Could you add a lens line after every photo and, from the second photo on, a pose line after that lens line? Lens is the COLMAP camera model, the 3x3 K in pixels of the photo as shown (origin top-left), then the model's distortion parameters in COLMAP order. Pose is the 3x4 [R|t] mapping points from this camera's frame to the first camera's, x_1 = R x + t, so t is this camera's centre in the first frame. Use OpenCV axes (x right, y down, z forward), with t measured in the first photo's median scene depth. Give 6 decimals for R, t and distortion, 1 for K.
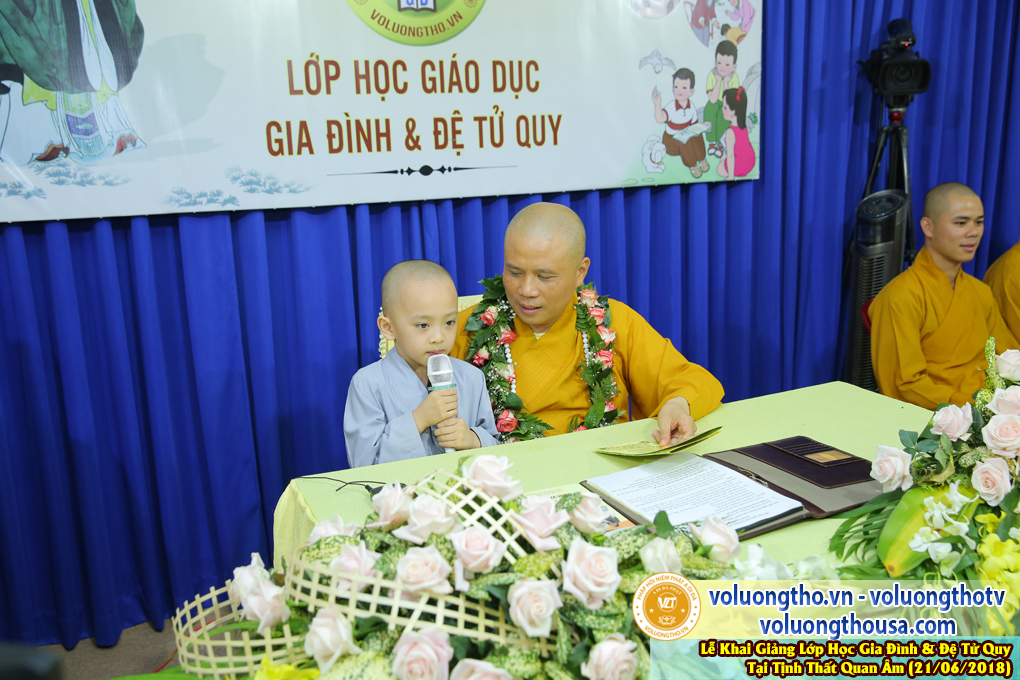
lens RADIAL K [[970.3, 0, 509.4], [0, 970.3, 339.5], [0, 0, 1]] dist [-0.117158, 0.000000]
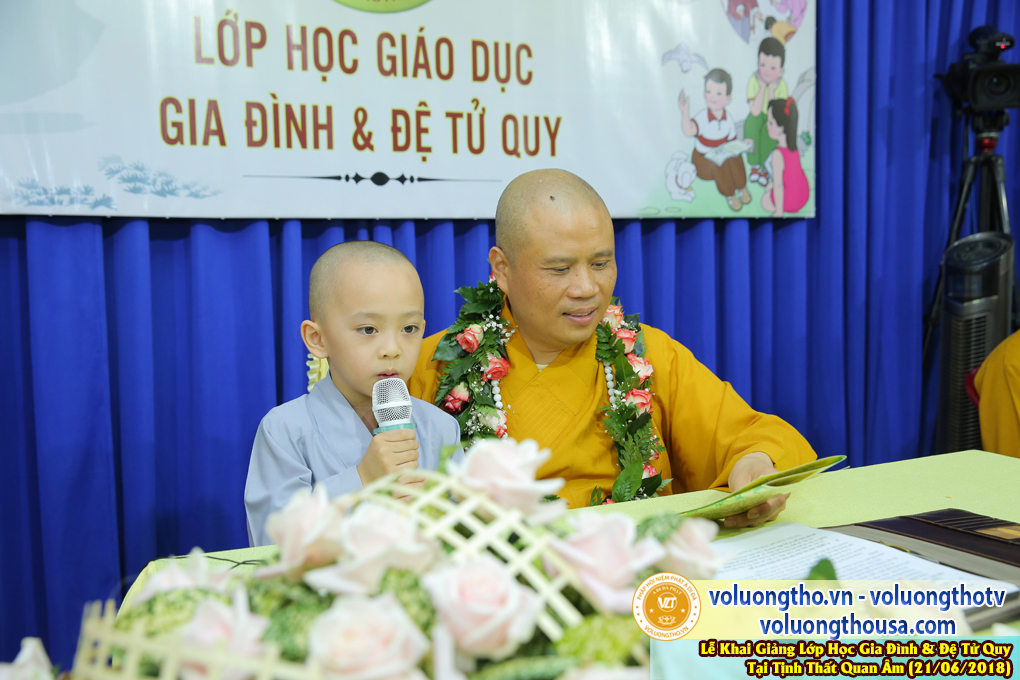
lens RADIAL K [[1096.1, 0, 514.3], [0, 1096.1, 339.8], [0, 0, 1]] dist [-0.023002, 0.000000]
pose [[0.998946, 0.015495, 0.043203, -0.018546], [-0.008970, 0.989050, -0.147305, 0.071990], [-0.045013, 0.146762, 0.988147, 0.191922]]
